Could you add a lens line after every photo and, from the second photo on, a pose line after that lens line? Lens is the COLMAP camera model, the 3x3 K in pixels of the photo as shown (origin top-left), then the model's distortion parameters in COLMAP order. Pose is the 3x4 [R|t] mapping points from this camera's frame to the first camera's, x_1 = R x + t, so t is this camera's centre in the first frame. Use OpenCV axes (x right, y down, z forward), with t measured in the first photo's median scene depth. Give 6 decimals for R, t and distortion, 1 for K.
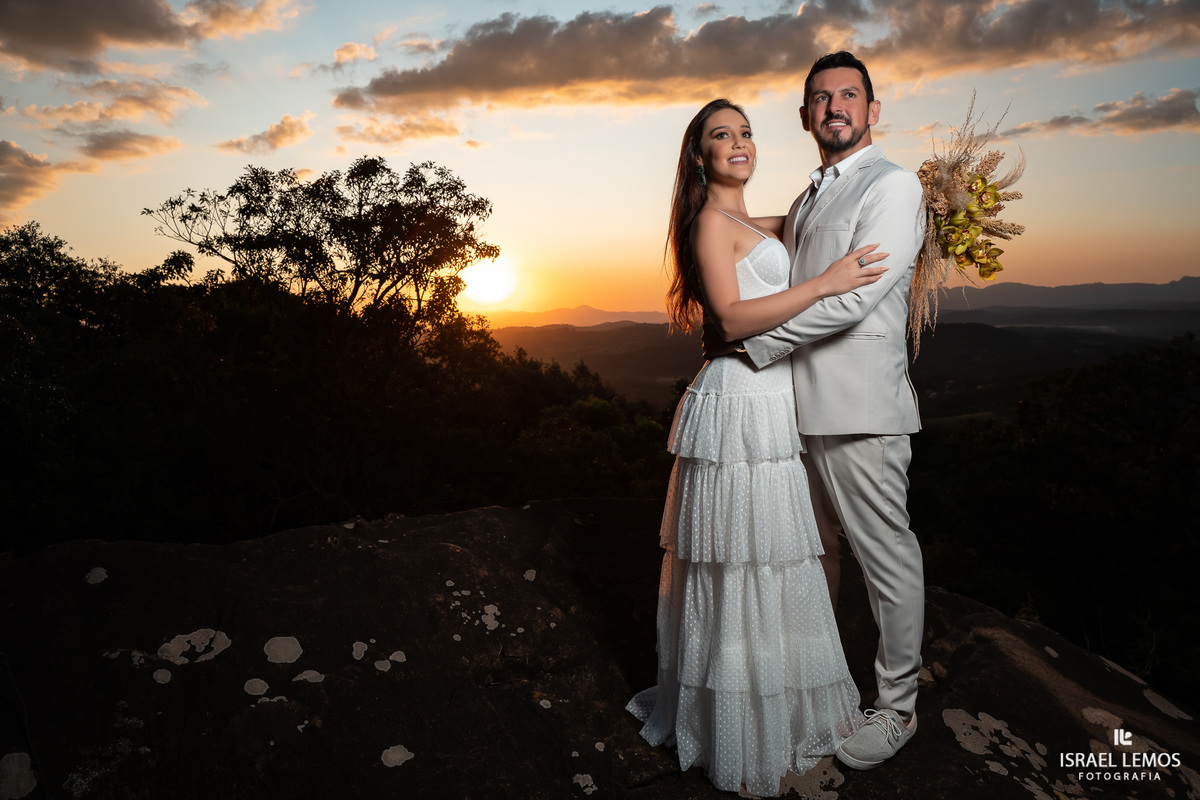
lens RADIAL K [[1019.0, 0, 602.1], [0, 1019.0, 407.5], [0, 0, 1]] dist [-0.098770, 0.058773]
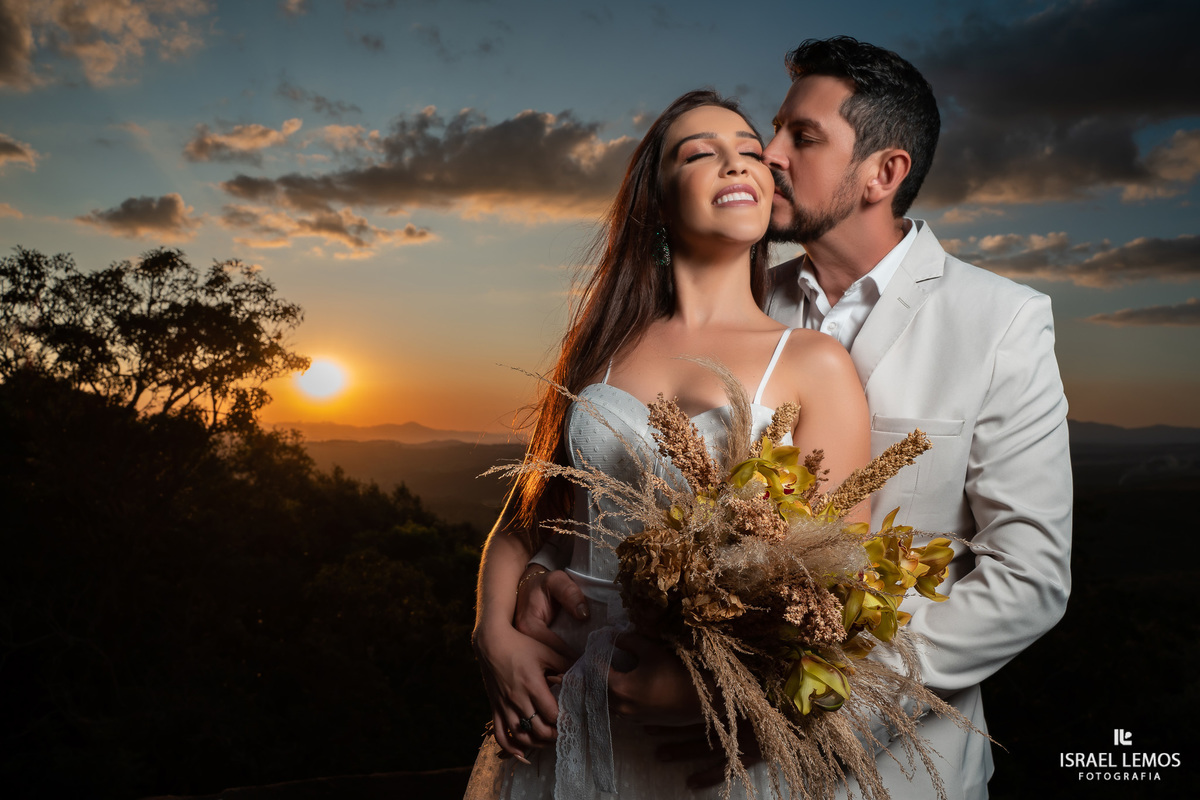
lens RADIAL K [[1002.9, 0, 598.5], [0, 1002.9, 395.2], [0, 0, 1]] dist [-0.092665, 0.057029]
pose [[0.984904, 0.057544, 0.163257, 0.008043], [-0.035707, 0.990383, -0.133668, -0.018843], [-0.169378, 0.125821, 0.977487, 0.104876]]
